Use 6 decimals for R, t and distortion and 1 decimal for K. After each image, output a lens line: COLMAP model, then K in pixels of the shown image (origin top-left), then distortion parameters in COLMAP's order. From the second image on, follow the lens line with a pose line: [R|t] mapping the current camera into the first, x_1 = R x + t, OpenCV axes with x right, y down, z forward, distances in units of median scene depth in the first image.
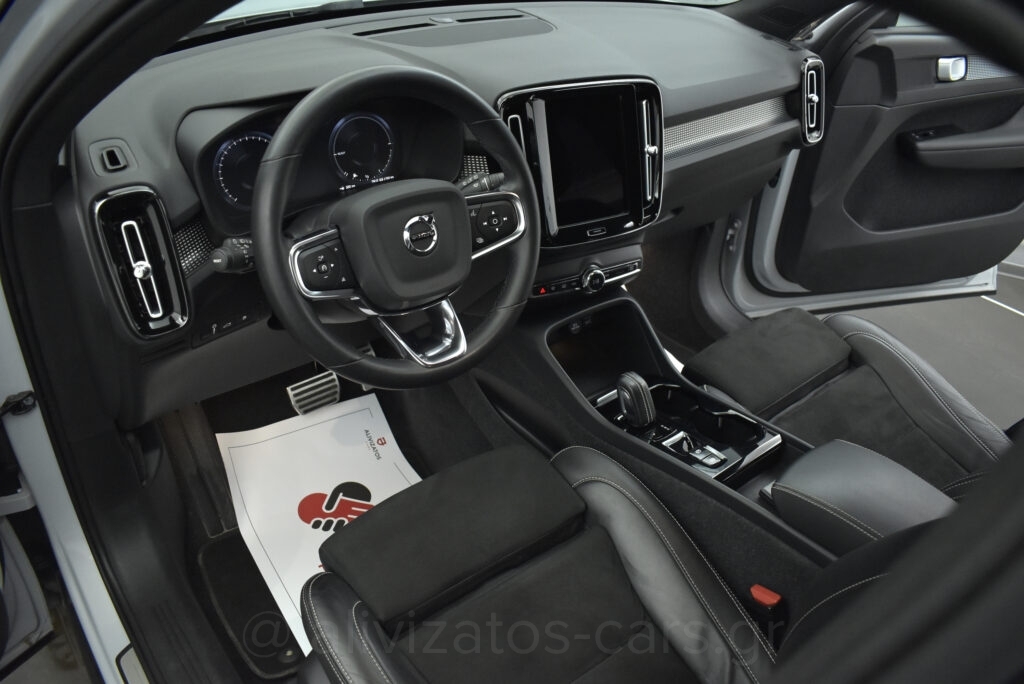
lens RADIAL K [[792.8, 0, 515.1], [0, 792.8, 343.1], [0, 0, 1]] dist [-0.097427, 0.012728]
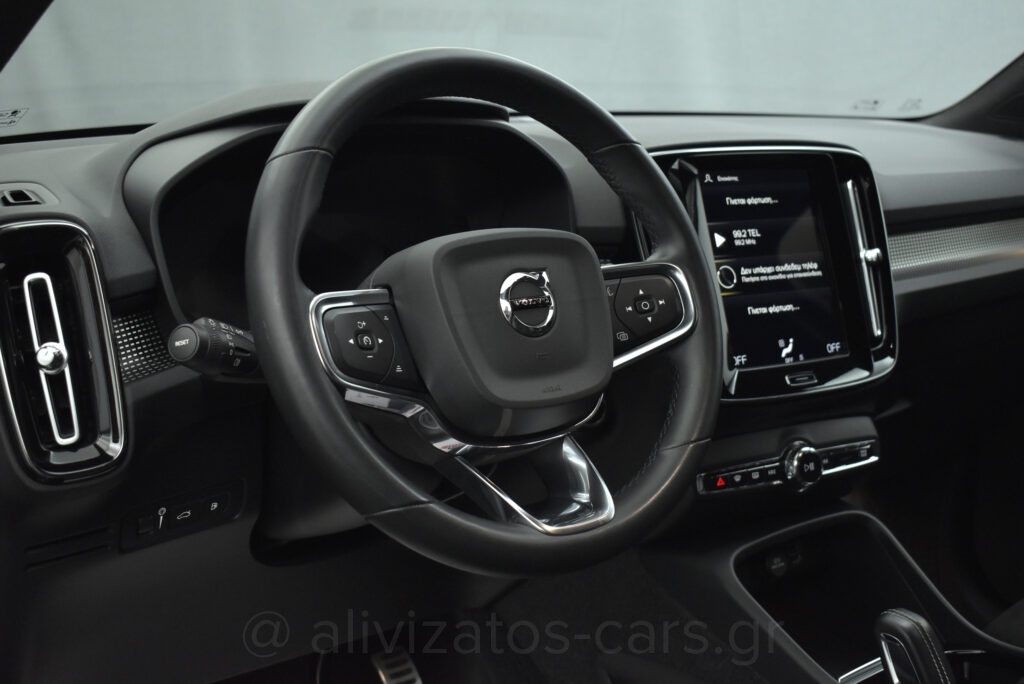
lens RADIAL K [[1213.5, 0, 511.4], [0, 1213.5, 347.8], [0, 0, 1]] dist [-0.067905, 0.000000]
pose [[0.996321, -0.068183, -0.051916, -0.079992], [0.042796, 0.920707, -0.387900, 0.221937], [0.074248, 0.384252, 0.920238, 0.171015]]
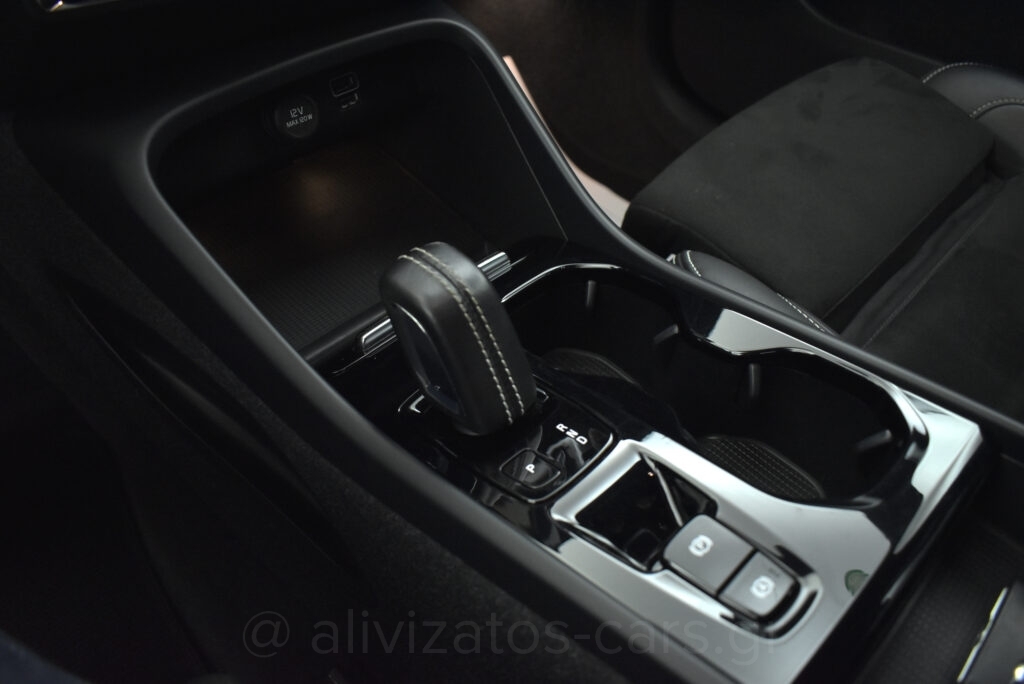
lens RADIAL K [[792.8, 0, 516.7], [0, 792.8, 340.9], [0, 0, 1]] dist [-0.097427, 0.012728]
pose [[0.993779, -0.100680, 0.047620, 0.193017], [0.090434, 0.979019, 0.182602, 0.026410], [-0.065005, -0.177159, 0.982033, 0.878515]]
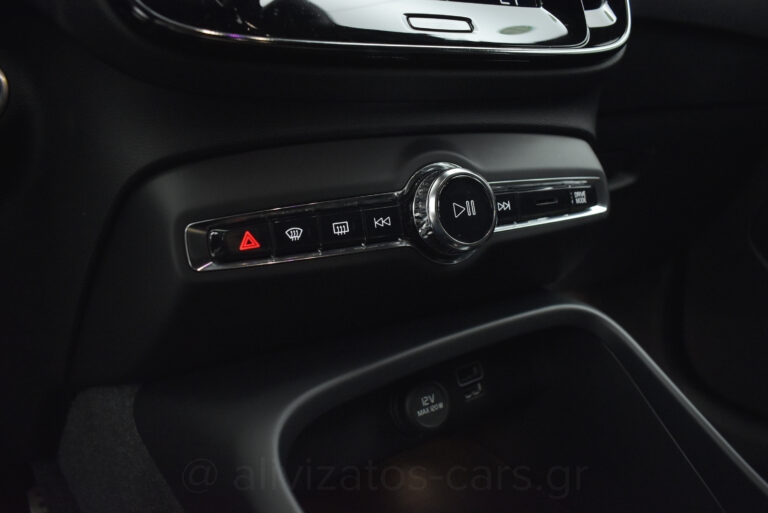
lens RADIAL K [[594.6, 0, 380.7], [0, 594.6, 254.5], [0, 0, 1]] dist [-0.097427, 0.012728]
pose [[0.989789, -0.111012, -0.089408, 0.113881], [0.069229, 0.922698, -0.379256, 0.014003], [0.124598, 0.369193, 0.920962, 1.030225]]
